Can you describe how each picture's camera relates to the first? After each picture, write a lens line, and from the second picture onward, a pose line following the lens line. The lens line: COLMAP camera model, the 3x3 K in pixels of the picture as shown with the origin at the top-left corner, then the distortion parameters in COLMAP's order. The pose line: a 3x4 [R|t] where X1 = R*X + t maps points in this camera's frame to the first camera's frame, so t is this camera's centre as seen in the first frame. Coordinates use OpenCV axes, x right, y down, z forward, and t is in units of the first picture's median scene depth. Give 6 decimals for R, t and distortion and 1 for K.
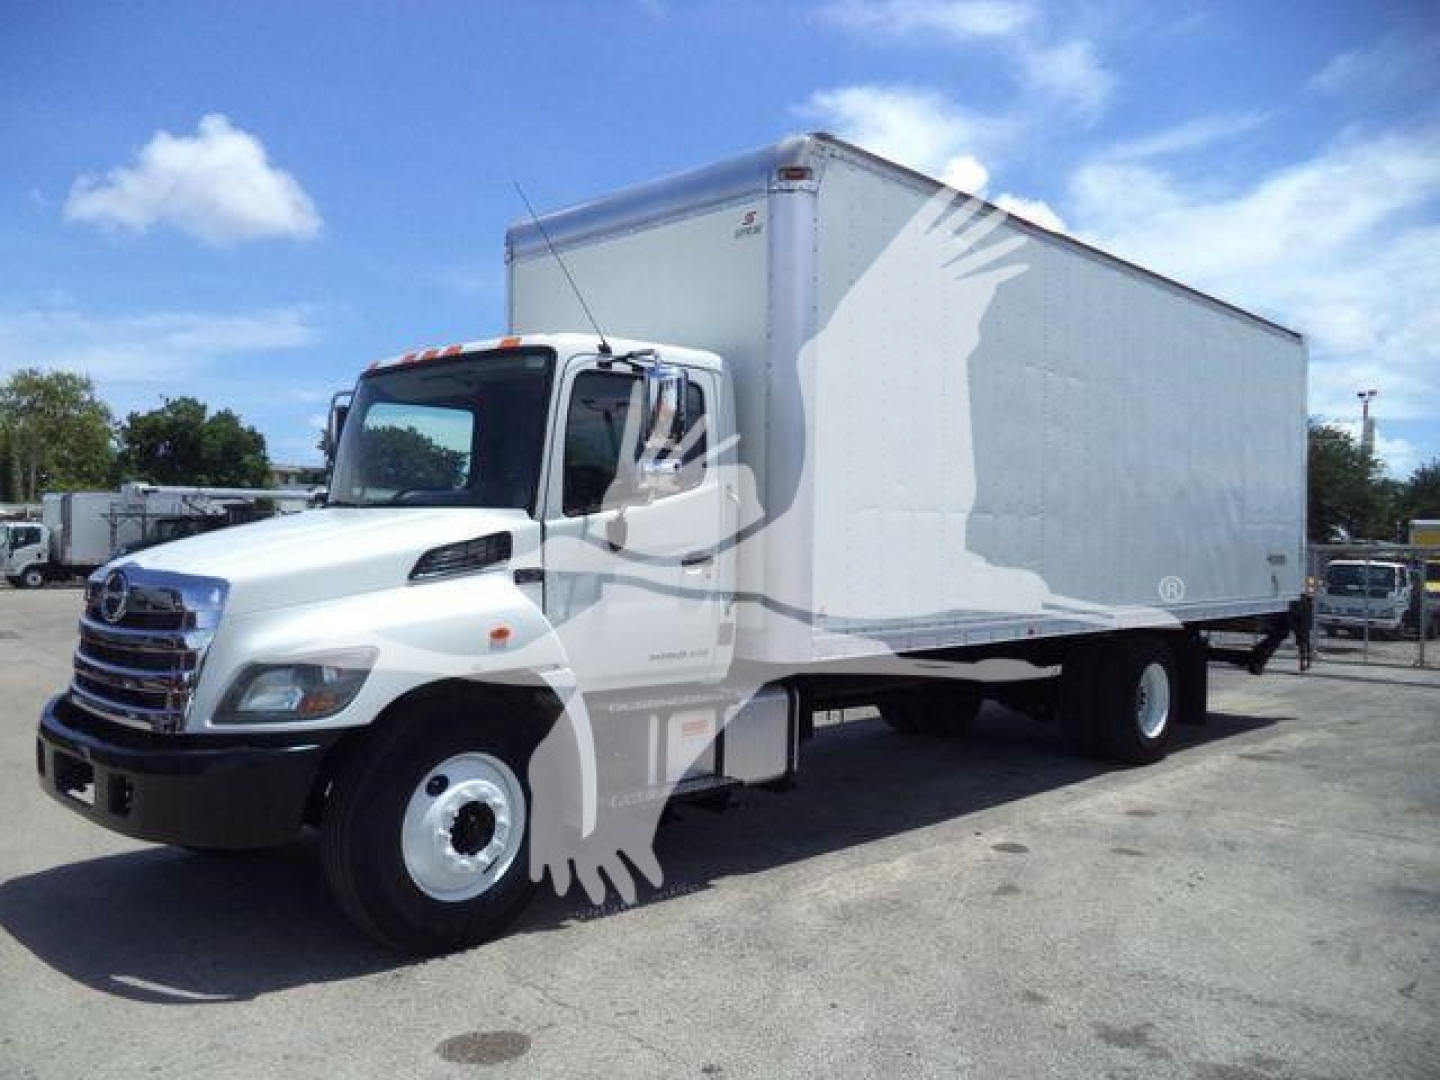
lens RADIAL K [[1200.7, 0, 721.2], [0, 1200.7, 530.5], [0, 0, 1]] dist [-0.029969, 0.002351]
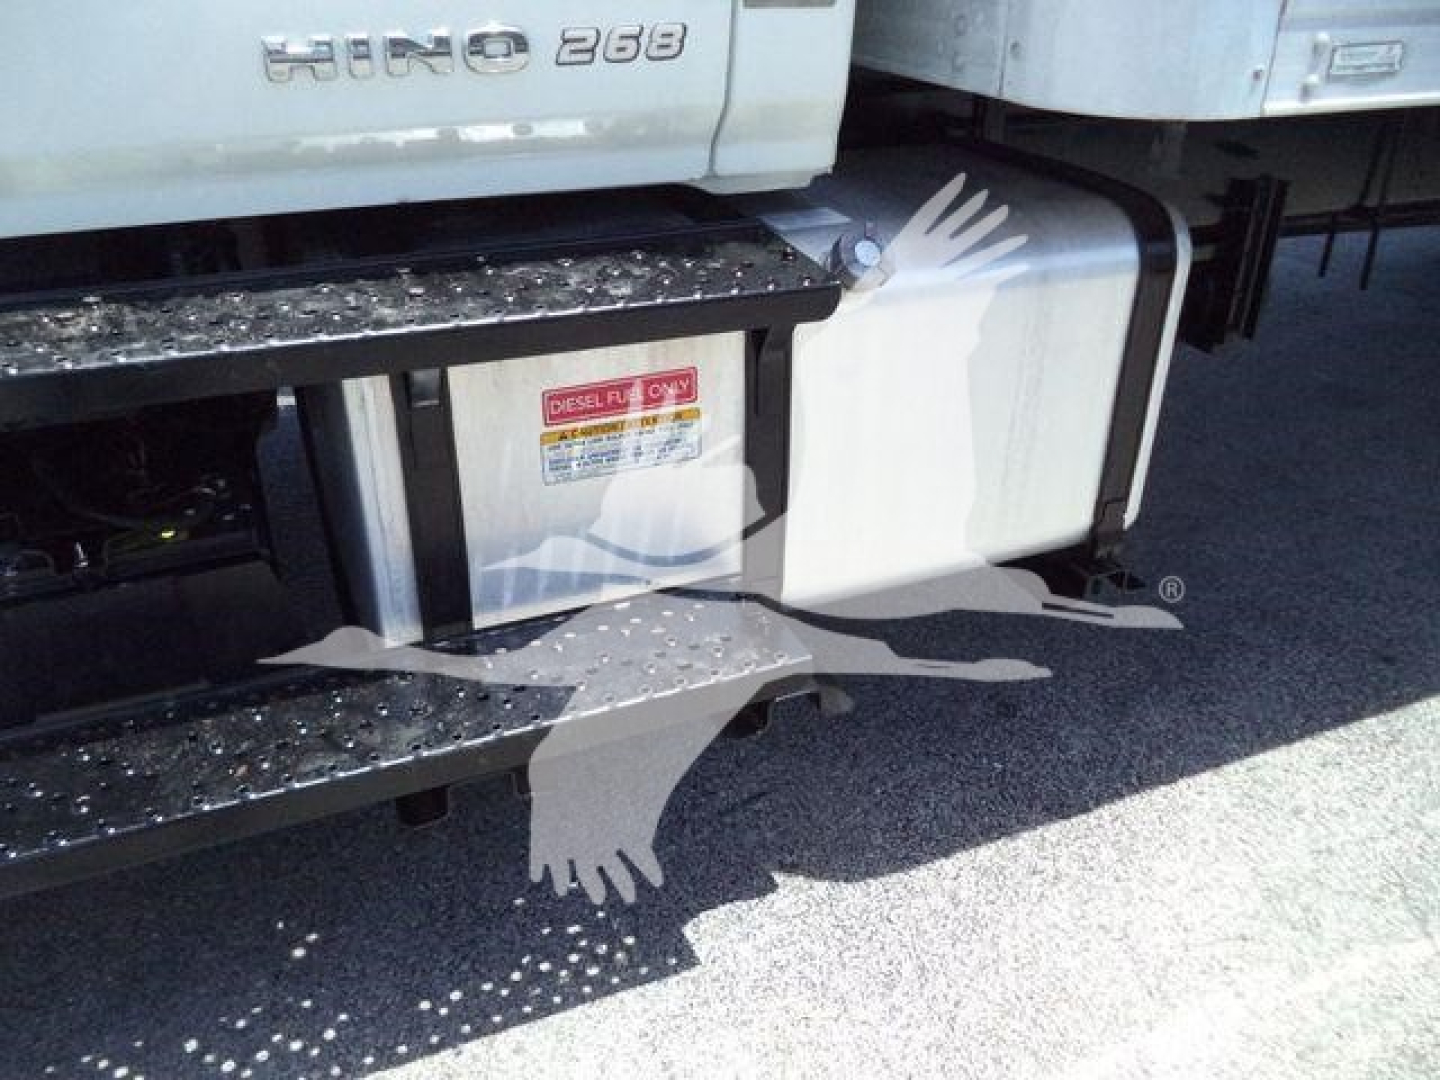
lens RADIAL K [[1212.7, 0, 721.7], [0, 1212.7, 539.5], [0, 0, 1]] dist [-0.022611, -0.004407]
pose [[0.923635, 0.169934, -0.343543, 0.090336], [0.006872, 0.888849, 0.458149, 0.096680], [0.383213, -0.425523, 0.819804, 0.936057]]
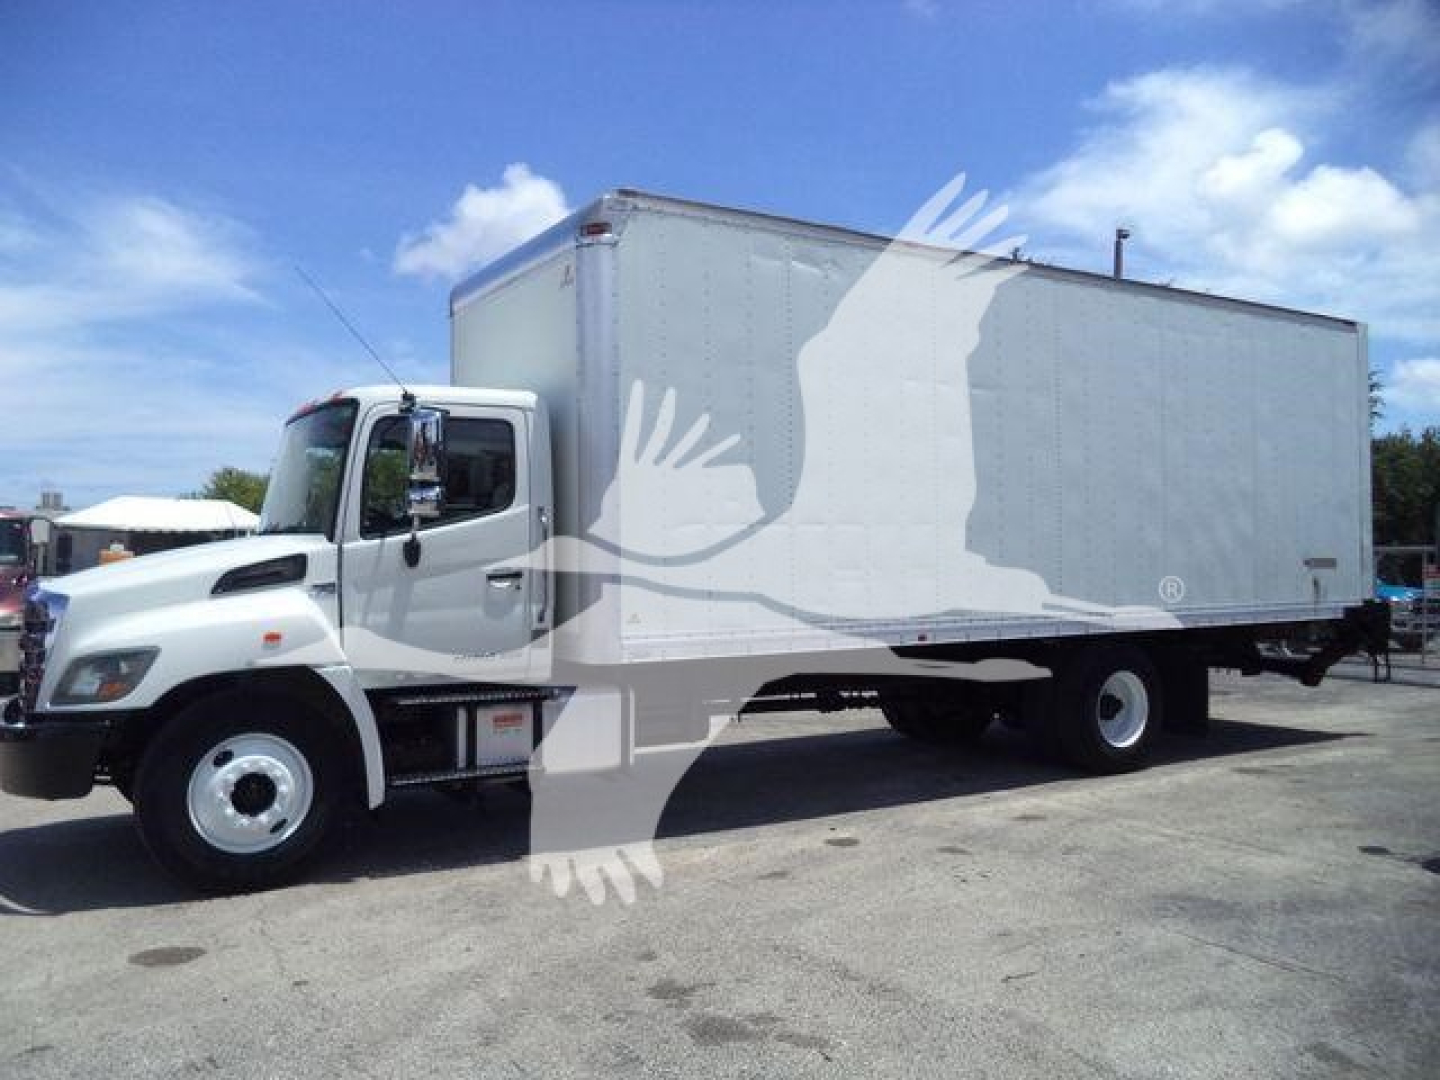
lens RADIAL K [[1204.1, 0, 726.9], [0, 1204.1, 538.7], [0, 0, 1]] dist [-0.000925, -0.060817]
pose [[0.968740, -0.023393, -0.246974, 0.542888], [0.021954, 0.999722, -0.008578, 0.006113], [0.247106, 0.002888, 0.968984, -0.075248]]
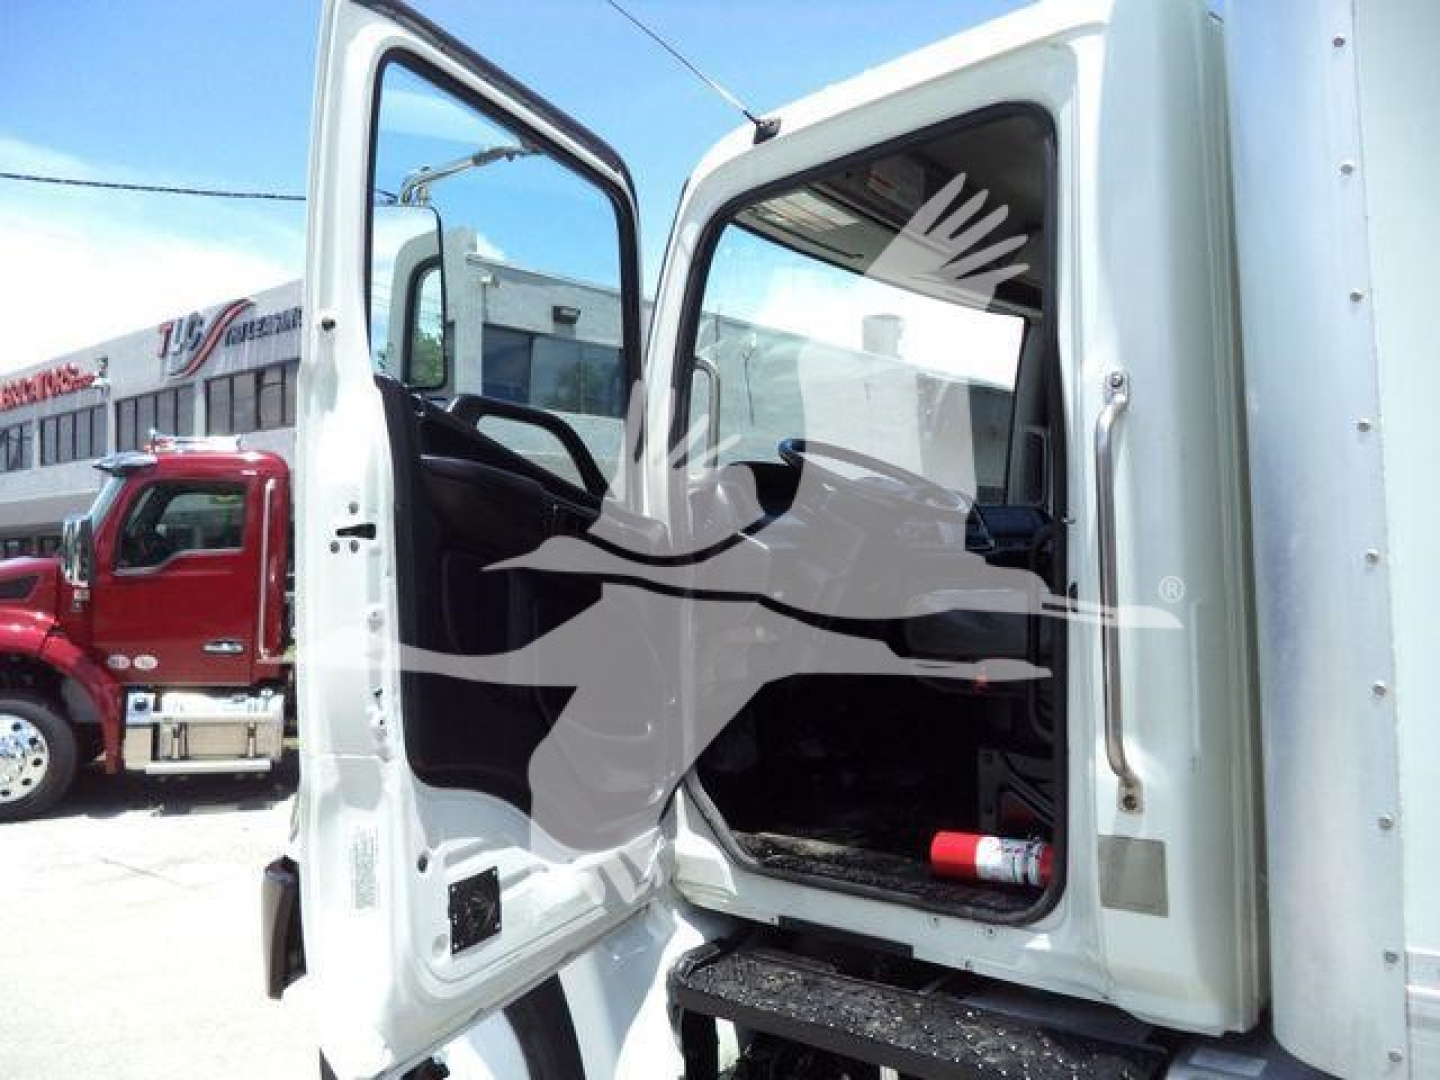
lens RADIAL K [[1212.7, 0, 721.7], [0, 1212.7, 539.5], [0, 0, 1]] dist [-0.022611, -0.004407]
pose [[0.046302, -0.045382, -0.997896, 0.377641], [0.029031, 0.998607, -0.044068, 0.008743], [0.998506, -0.026929, 0.047555, 1.048722]]
